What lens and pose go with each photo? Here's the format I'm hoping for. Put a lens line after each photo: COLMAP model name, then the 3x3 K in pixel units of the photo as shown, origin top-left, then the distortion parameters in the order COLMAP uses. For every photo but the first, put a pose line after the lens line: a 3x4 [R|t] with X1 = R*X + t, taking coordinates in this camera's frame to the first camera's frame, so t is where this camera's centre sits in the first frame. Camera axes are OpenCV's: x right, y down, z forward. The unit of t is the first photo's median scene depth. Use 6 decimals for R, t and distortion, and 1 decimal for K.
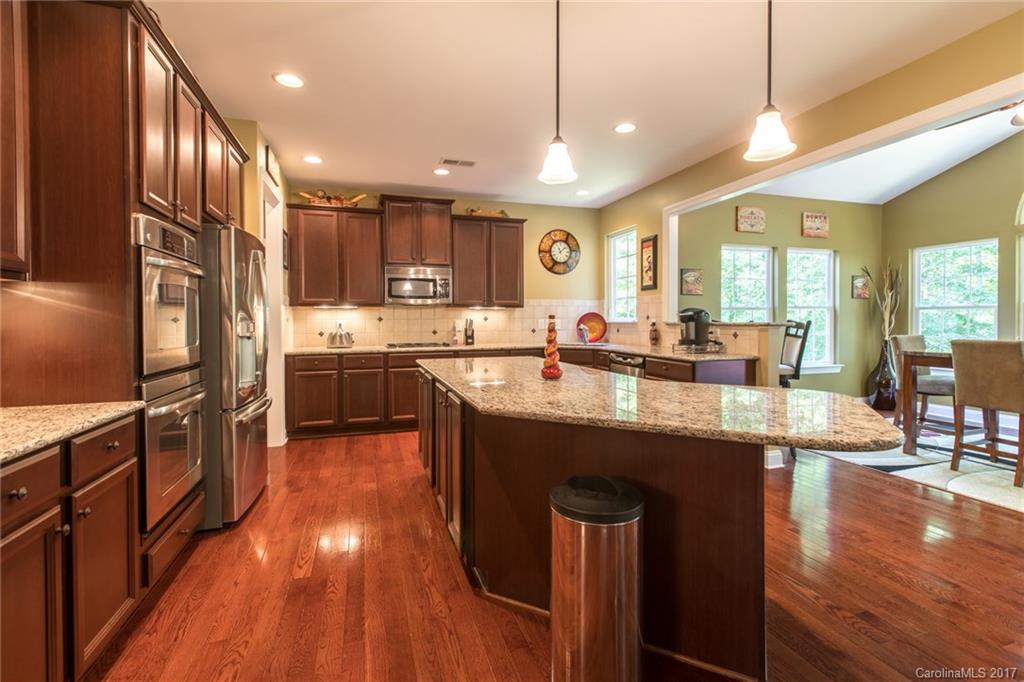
lens RADIAL K [[465.4, 0, 513.3], [0, 465.4, 325.3], [0, 0, 1]] dist [0.000899, 0.000251]
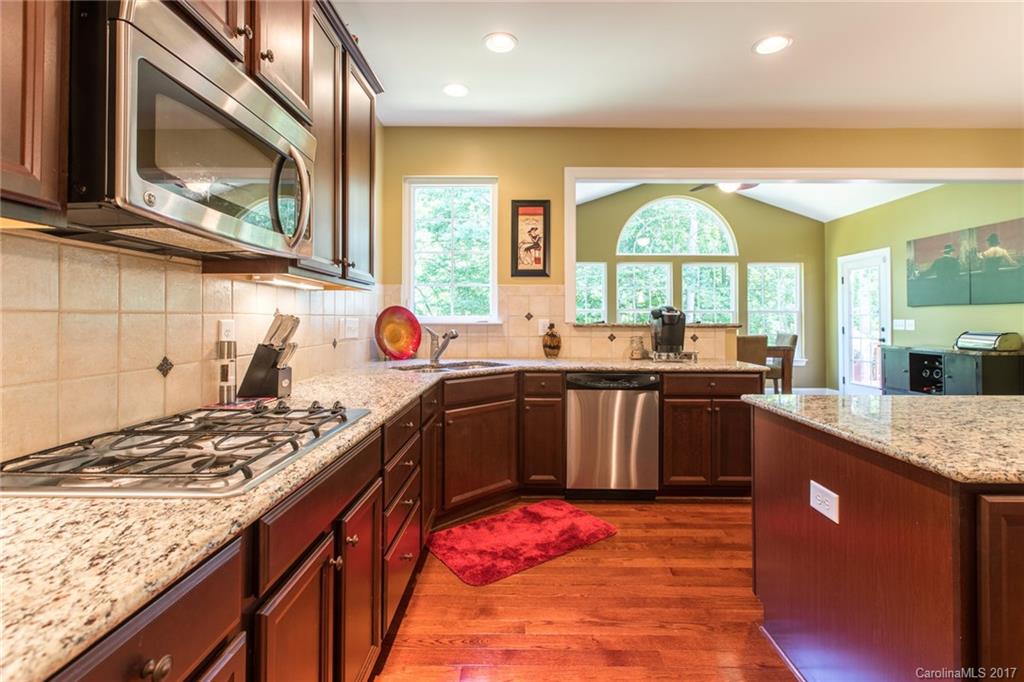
lens RADIAL K [[465.4, 0, 526.3], [0, 465.4, 314.1], [0, 0, 1]] dist [0.000899, 0.000251]
pose [[0.290762, 0.011537, 0.956726, -0.364478], [0.007100, 0.999874, -0.014215, -0.010378], [-0.956769, 0.010926, 0.290643, 0.790381]]
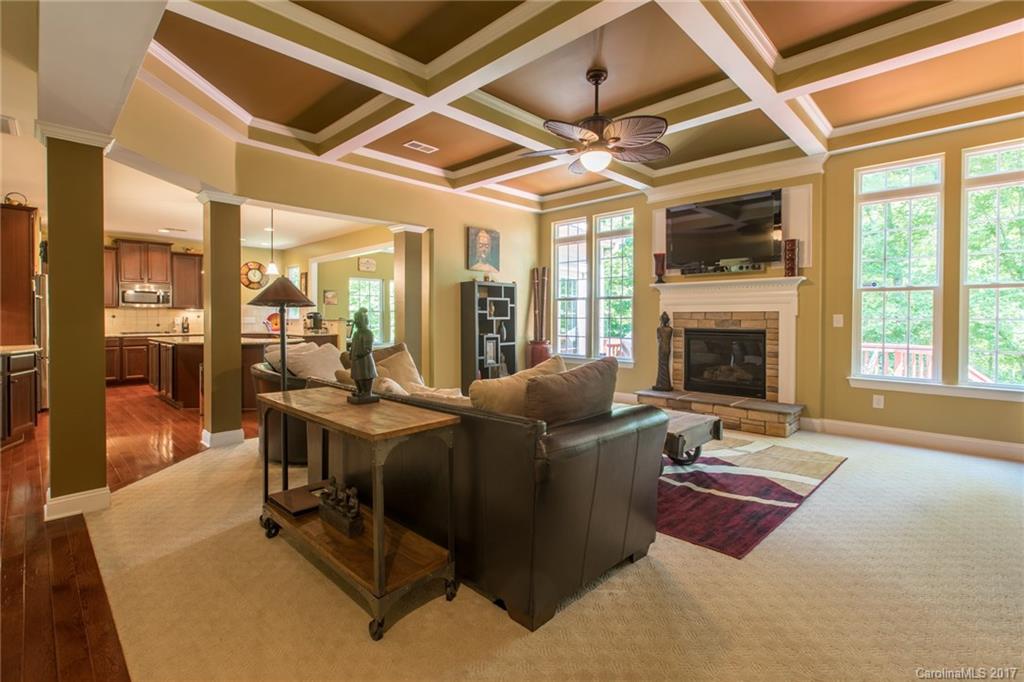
lens RADIAL K [[465.4, 0, 521.0], [0, 465.4, 325.6], [0, 0, 1]] dist [0.000899, 0.000251]
pose [[0.872105, -0.005712, 0.489285, 0.133244], [0.006730, 0.999977, -0.000322, 0.025991], [-0.489272, 0.003574, 0.872124, -0.993840]]
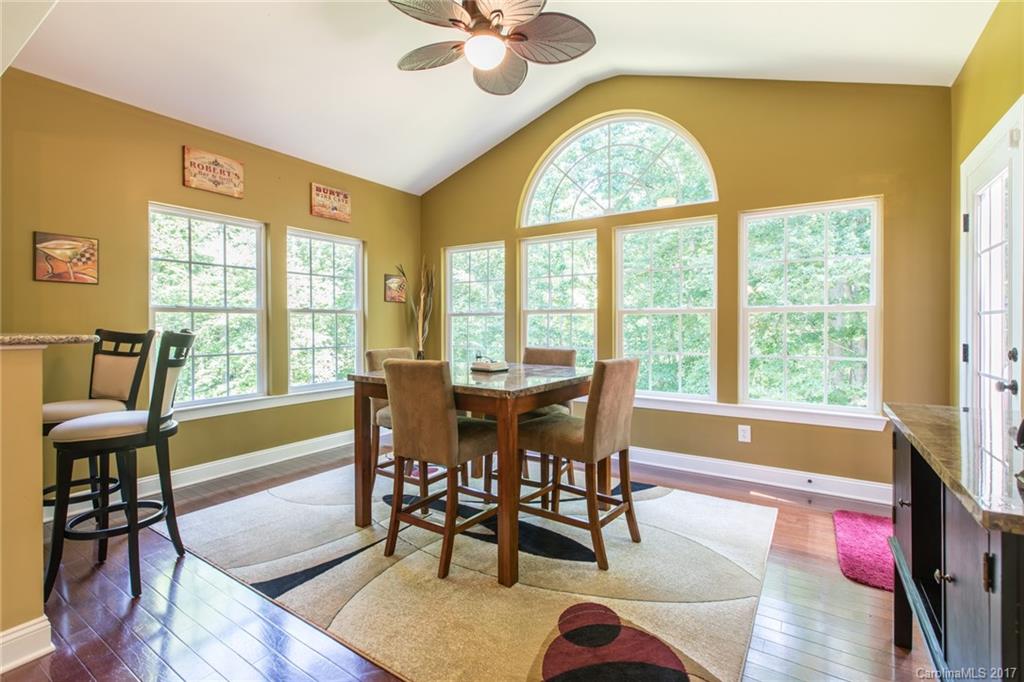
lens RADIAL K [[465.4, 0, 512.9], [0, 465.4, 327.2], [0, 0, 1]] dist [0.000899, 0.000251]
pose [[0.780749, 0.000923, 0.624844, 0.446440], [0.004010, 0.999971, -0.006486, -0.007086], [-0.624831, 0.007570, 0.780723, 0.244877]]
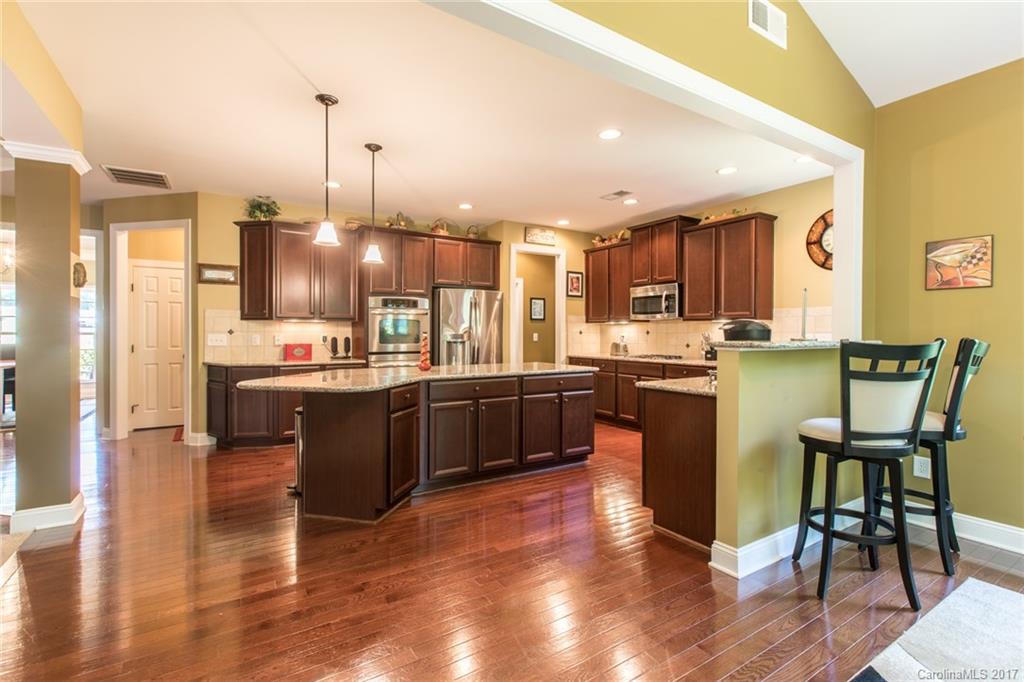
lens RADIAL K [[465.4, 0, 511.1], [0, 465.4, 334.8], [0, 0, 1]] dist [0.000899, 0.000251]
pose [[0.253568, 0.009383, -0.967272, 0.750023], [-0.014922, 0.999872, 0.005788, -0.009768], [0.967202, 0.012966, 0.253676, 0.388754]]
